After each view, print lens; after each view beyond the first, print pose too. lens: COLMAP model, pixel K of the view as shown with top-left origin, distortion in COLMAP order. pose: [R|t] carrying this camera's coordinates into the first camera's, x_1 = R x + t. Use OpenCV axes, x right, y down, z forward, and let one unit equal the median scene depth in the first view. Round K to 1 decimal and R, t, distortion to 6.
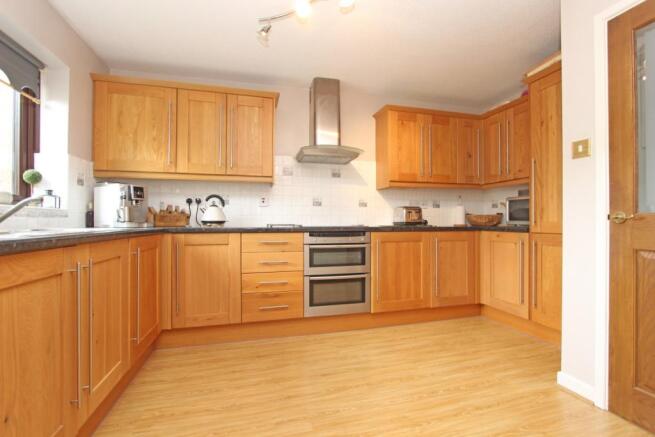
lens RADIAL K [[299.1, 0, 331.7], [0, 299.1, 218.8], [0, 0, 1]] dist [-0.000049, 0.000213]
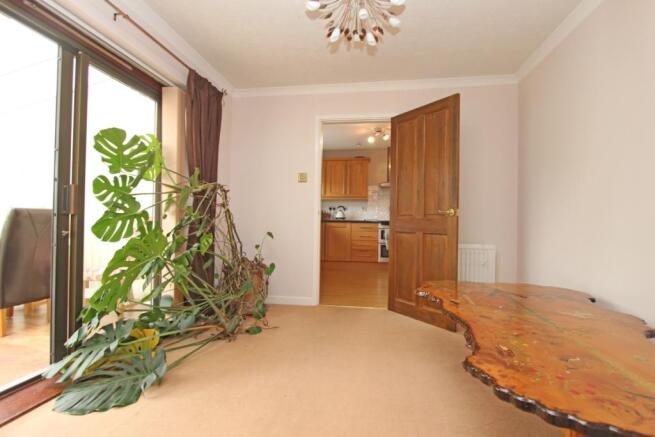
lens RADIAL K [[299.1, 0, 328.3], [0, 299.1, 219.2], [0, 0, 1]] dist [-0.000049, 0.000213]
pose [[0.913456, 0.007995, -0.406858, 0.434495], [-0.009708, 0.999951, -0.002148, 0.026376], [0.406821, 0.005912, 0.913489, -1.085461]]
